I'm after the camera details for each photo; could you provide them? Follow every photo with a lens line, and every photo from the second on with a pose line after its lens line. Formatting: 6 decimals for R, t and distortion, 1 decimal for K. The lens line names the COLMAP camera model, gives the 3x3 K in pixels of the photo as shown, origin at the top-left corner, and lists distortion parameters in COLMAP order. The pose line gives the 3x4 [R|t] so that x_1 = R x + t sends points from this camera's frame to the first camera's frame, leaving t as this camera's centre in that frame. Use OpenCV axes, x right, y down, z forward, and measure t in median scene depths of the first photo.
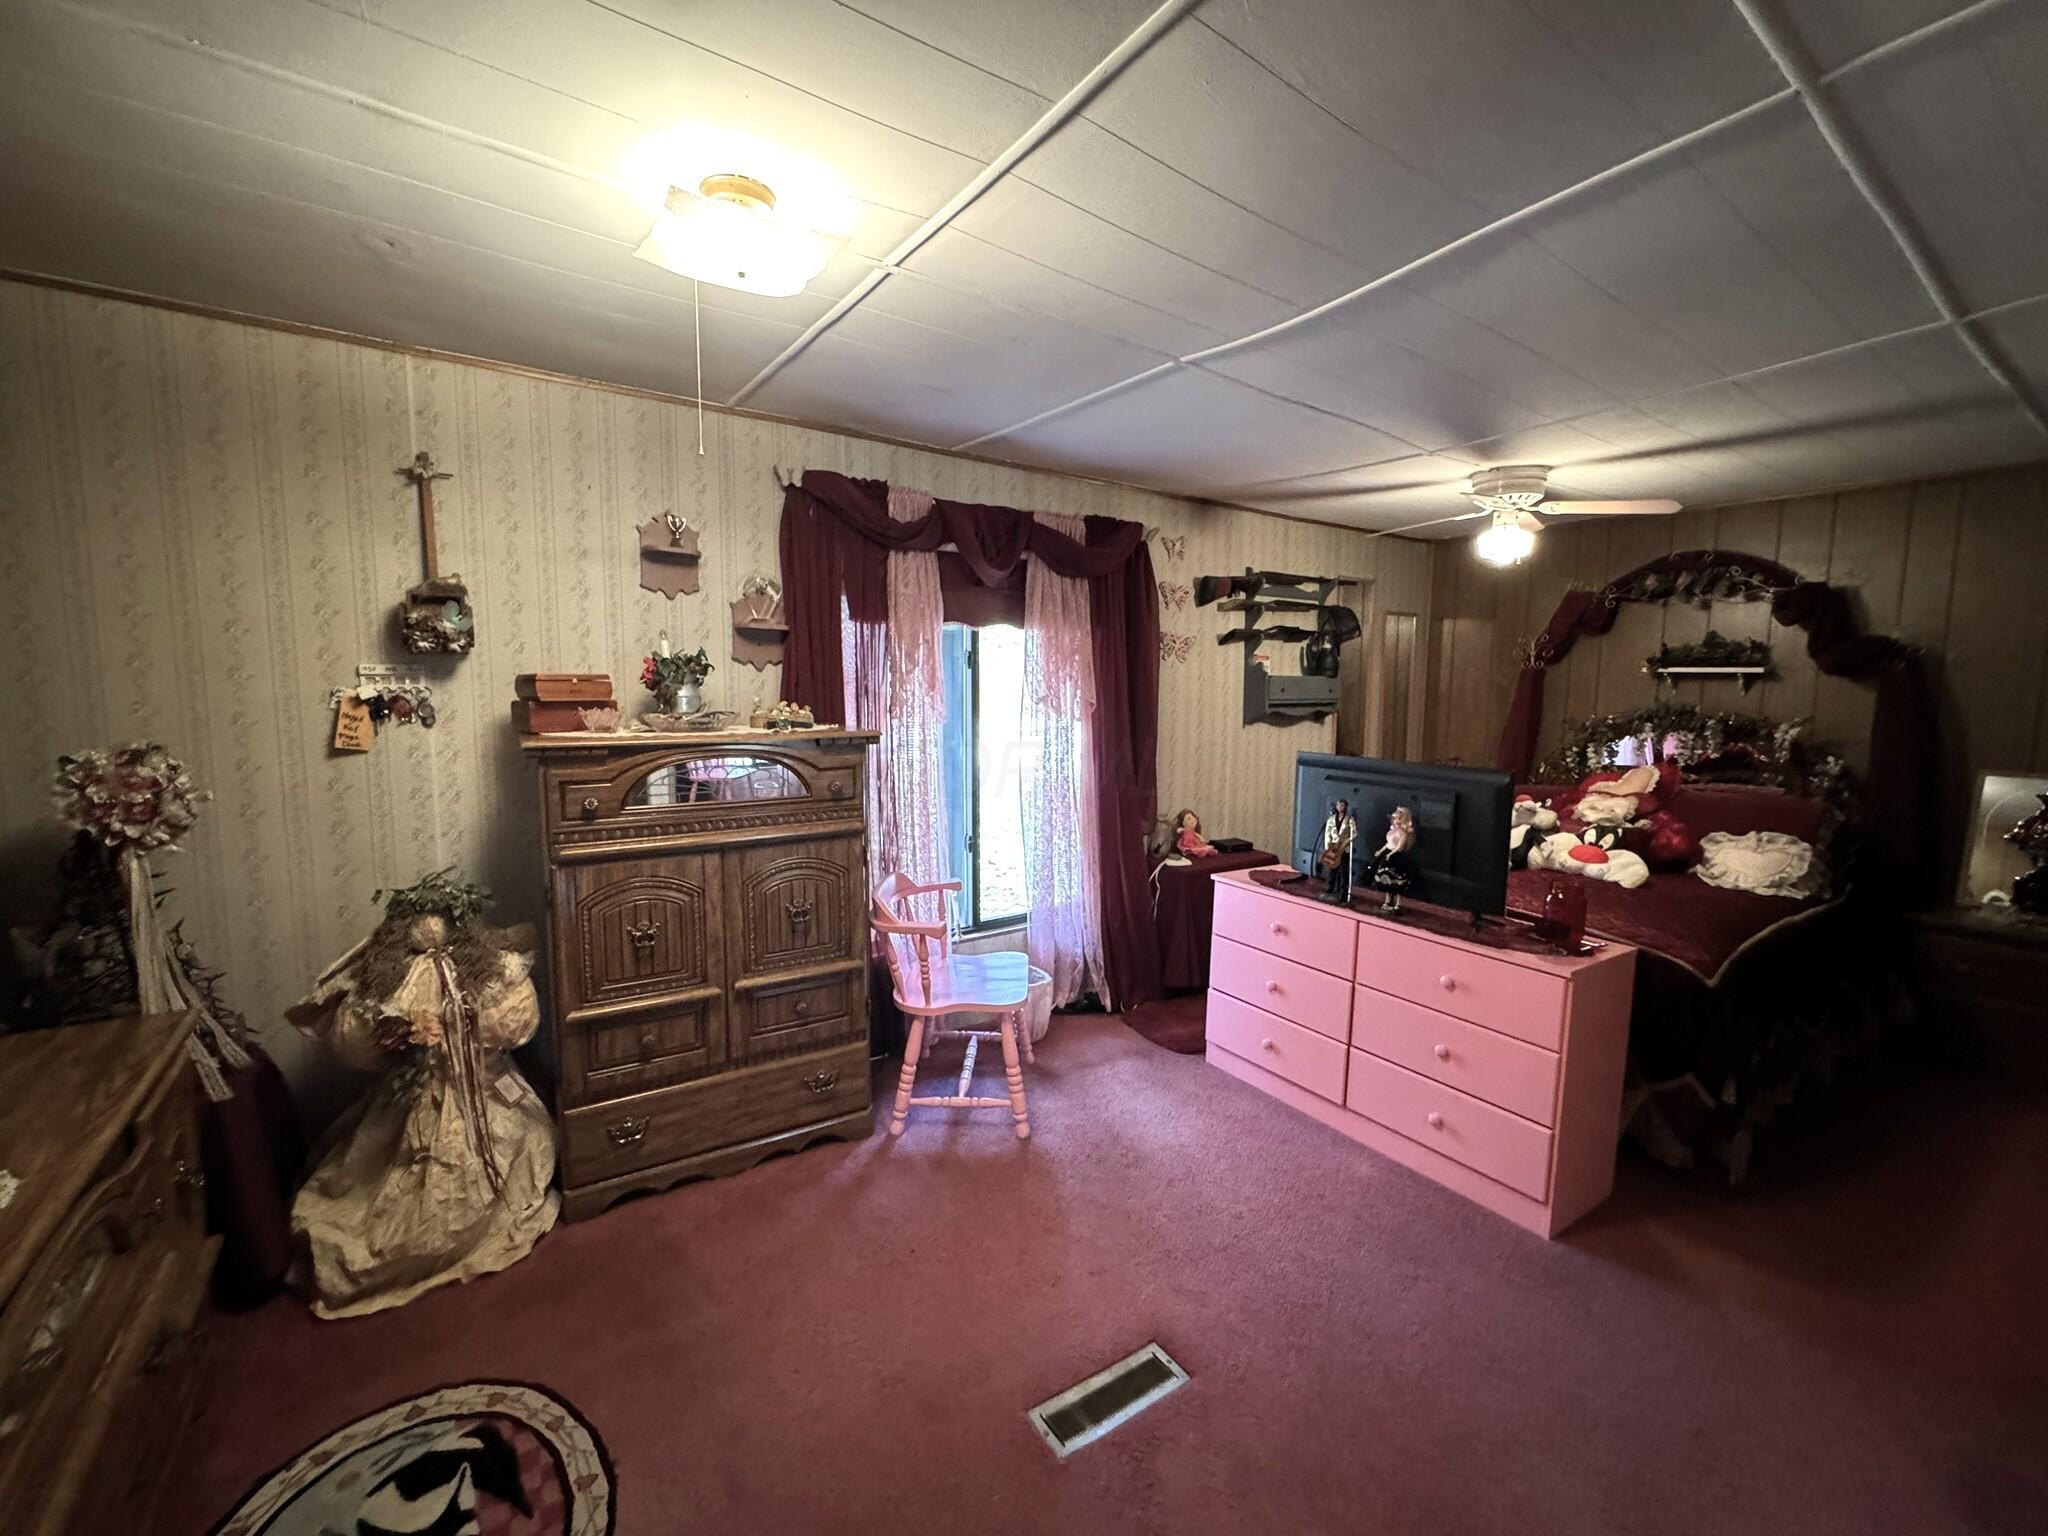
lens RADIAL K [[823.8, 0, 1024.0], [0, 823.8, 768.0], [0, 0, 1]] dist [-0.002131, -0.000218]
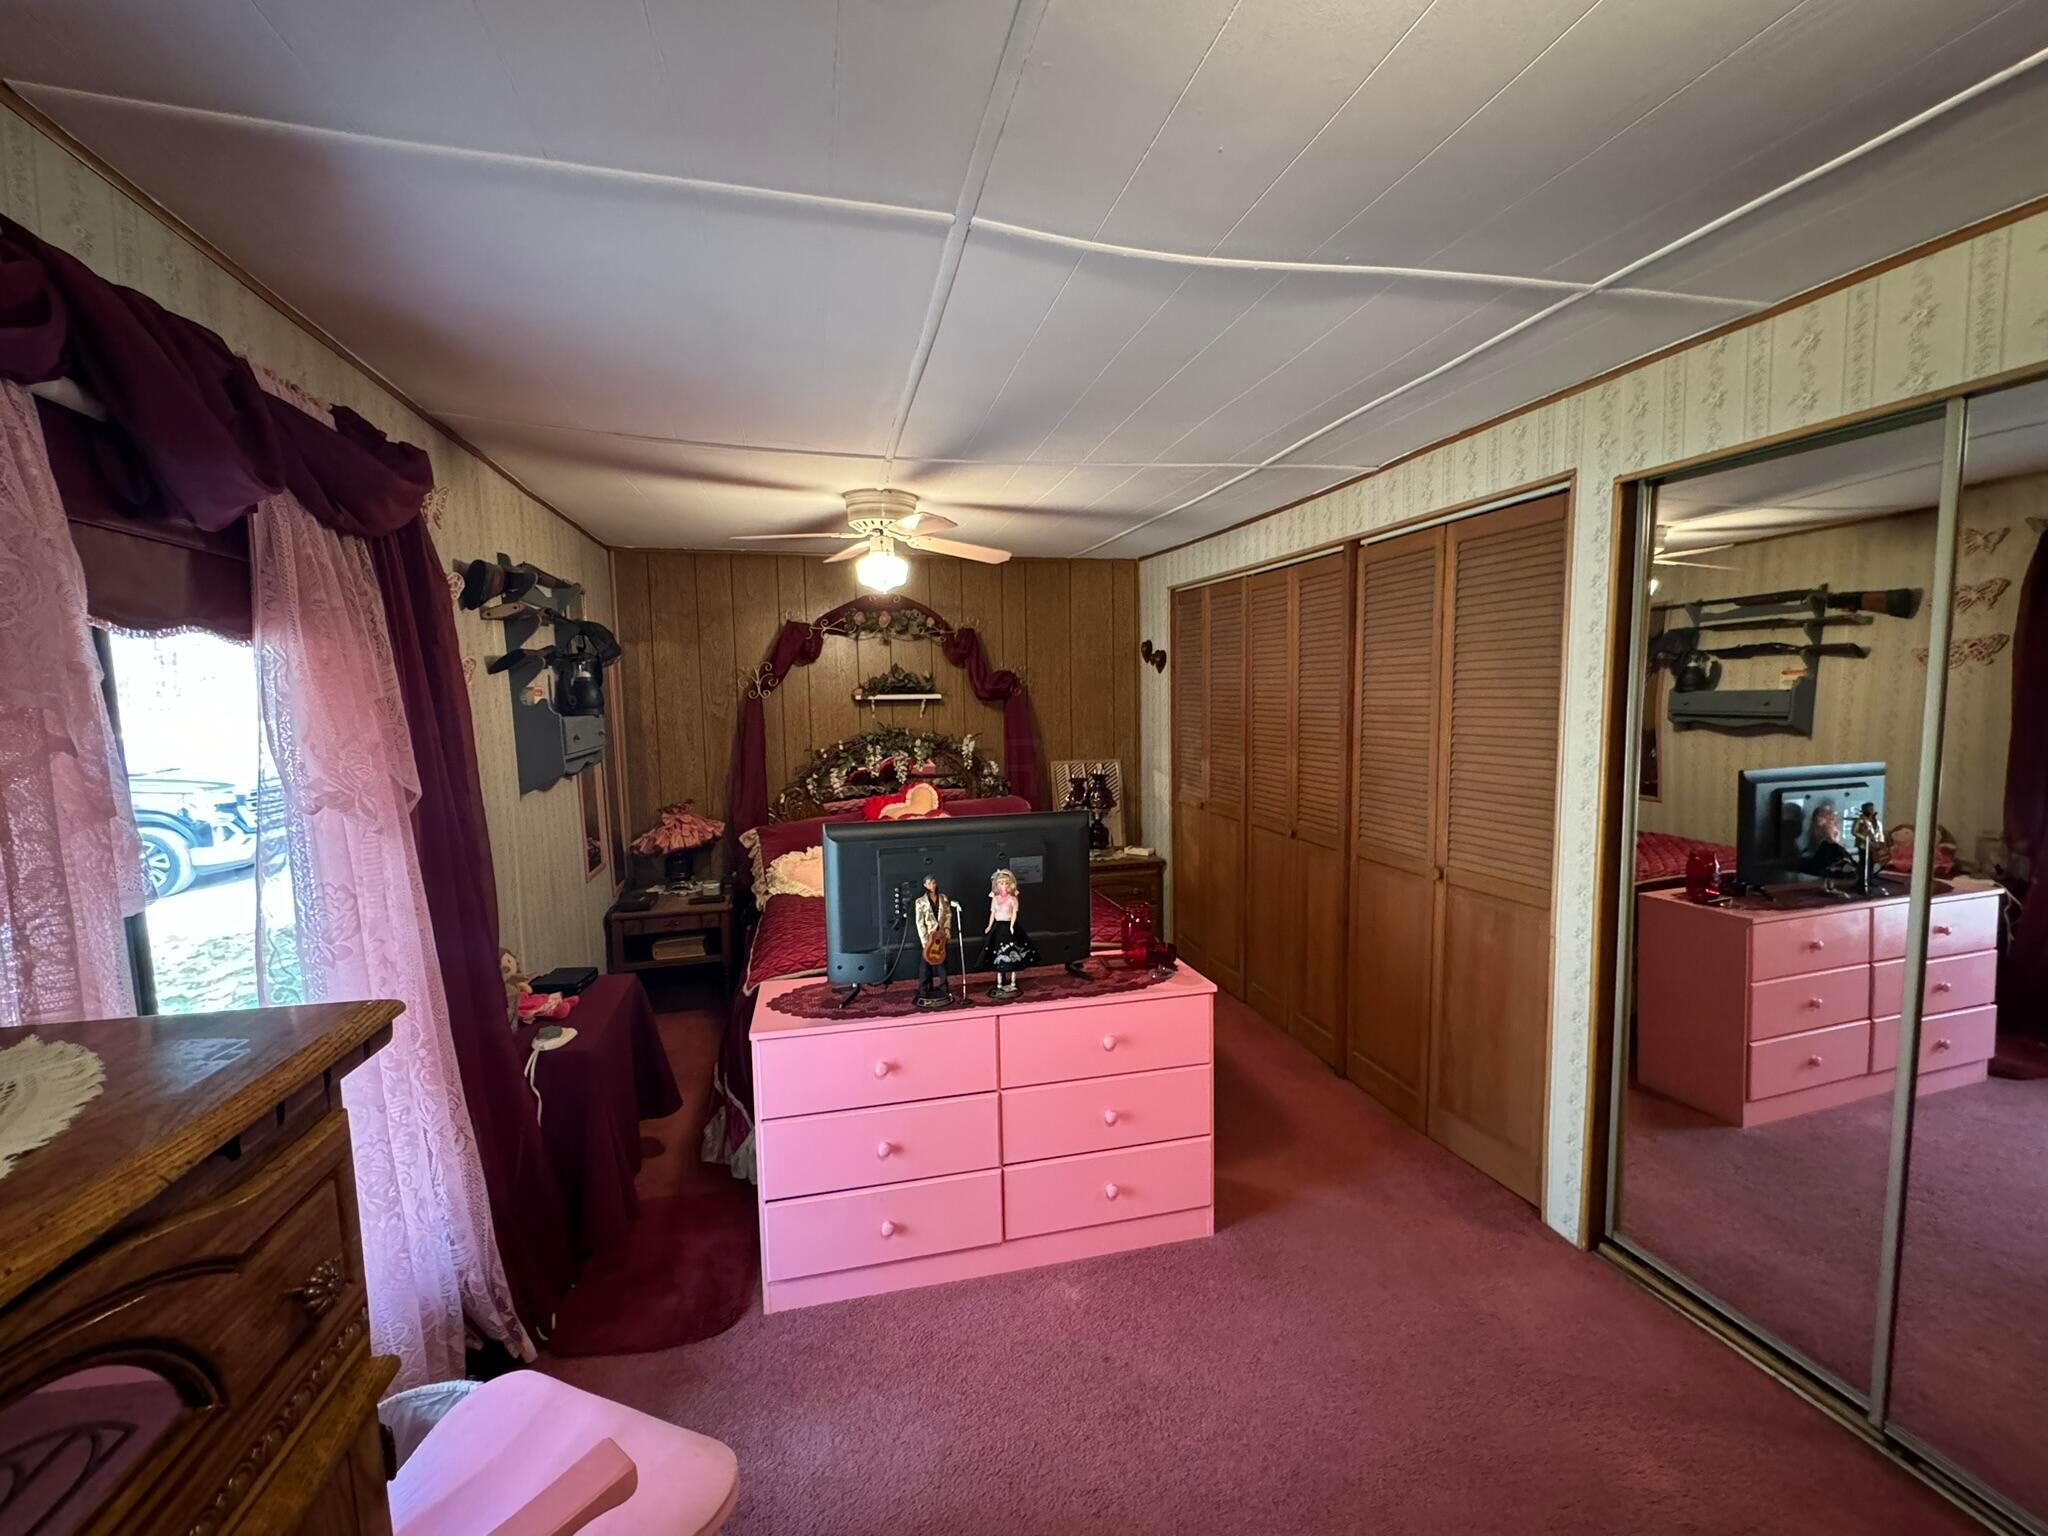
lens RADIAL K [[823.8, 0, 1024.0], [0, 823.8, 768.0], [0, 0, 1]] dist [-0.002131, -0.000218]
pose [[0.356783, -0.101067, 0.928704, -0.303740], [0.120159, 0.990838, 0.061666, -0.101065], [-0.926427, 0.089591, 0.365658, 0.598774]]
